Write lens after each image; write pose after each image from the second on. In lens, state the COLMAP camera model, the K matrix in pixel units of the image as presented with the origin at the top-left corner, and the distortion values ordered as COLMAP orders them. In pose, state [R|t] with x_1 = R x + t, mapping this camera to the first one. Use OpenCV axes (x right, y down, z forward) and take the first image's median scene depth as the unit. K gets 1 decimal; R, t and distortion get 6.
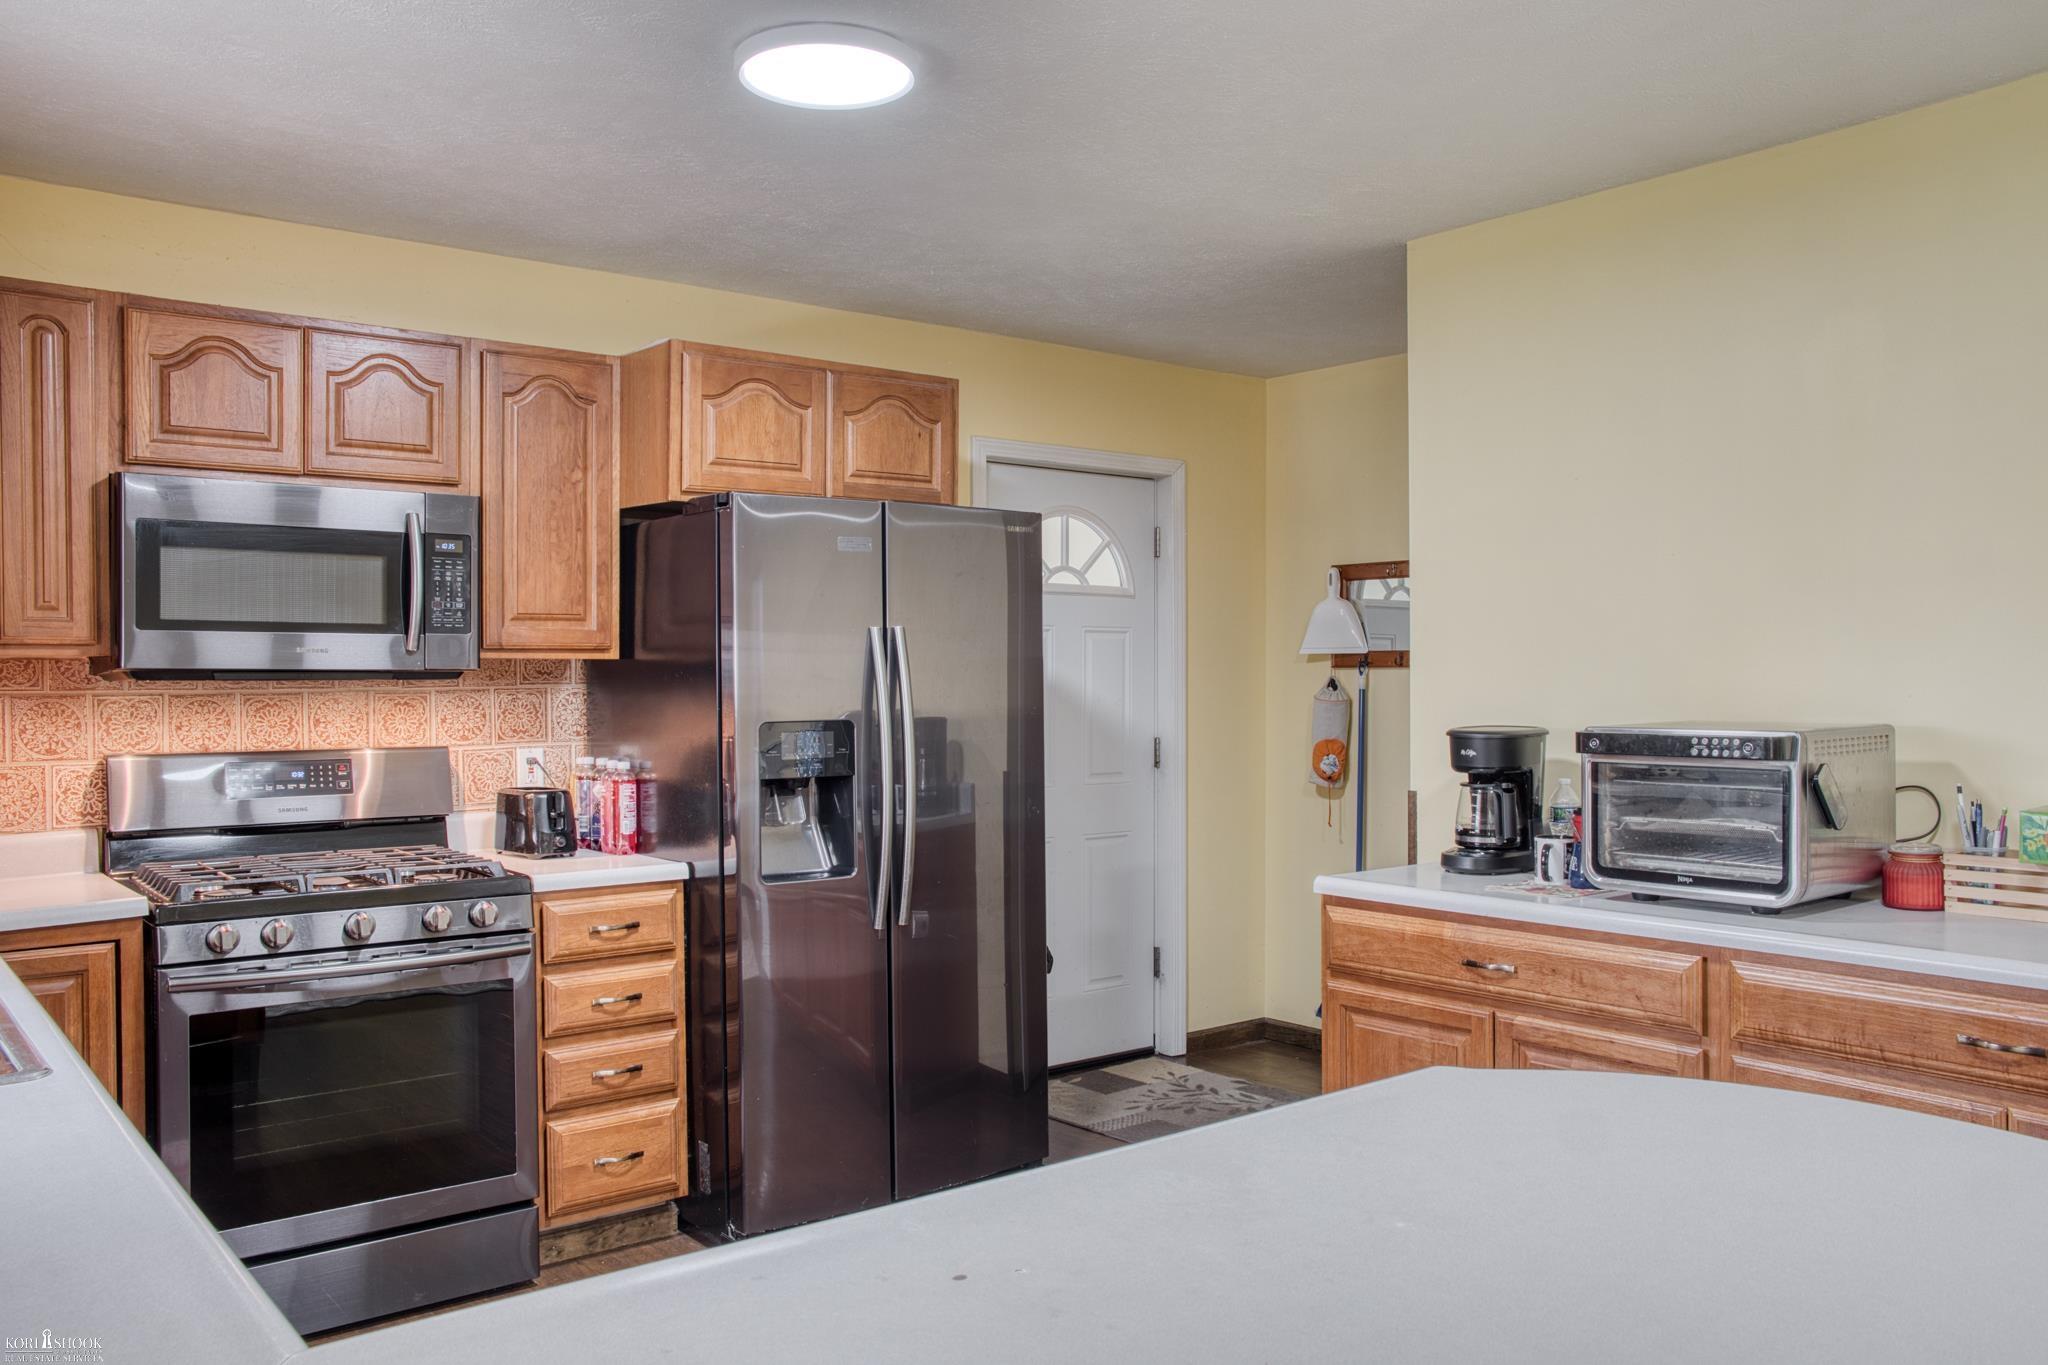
lens RADIAL K [[1608.7, 0, 1017.3], [0, 1608.7, 679.1], [0, 0, 1]] dist [-0.077553, 0.102007]
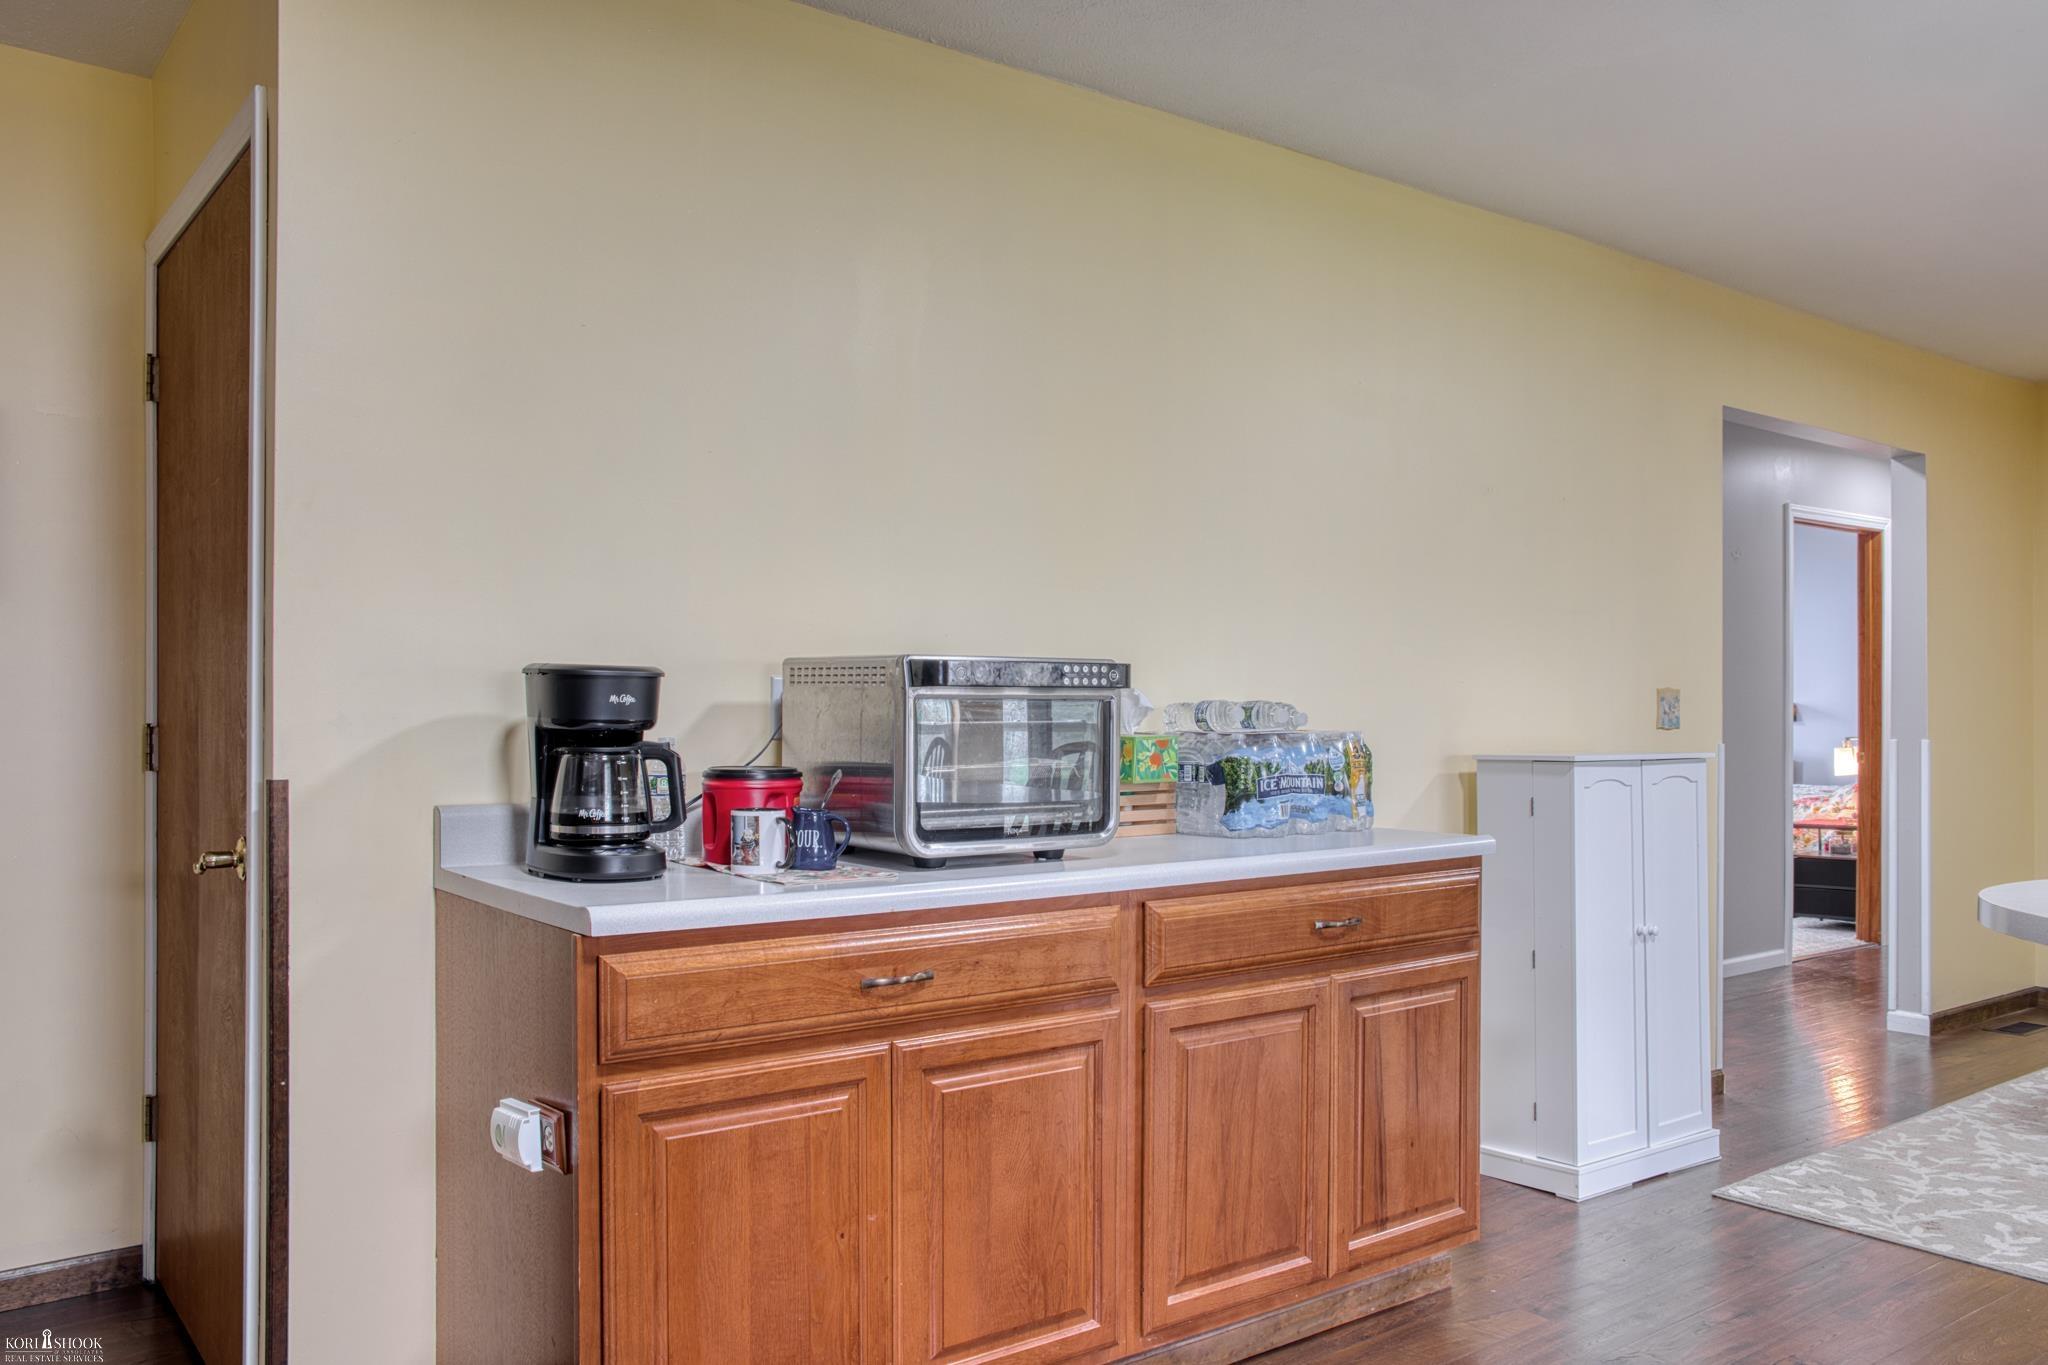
lens RADIAL K [[1608.7, 0, 1017.3], [0, 1608.7, 679.1], [0, 0, 1]] dist [-0.077553, 0.102007]
pose [[0.029619, 0.003701, 0.999554, -0.440798], [-0.006828, 0.999971, -0.003501, 0.044609], [-0.999538, -0.006721, 0.029643, 0.934074]]
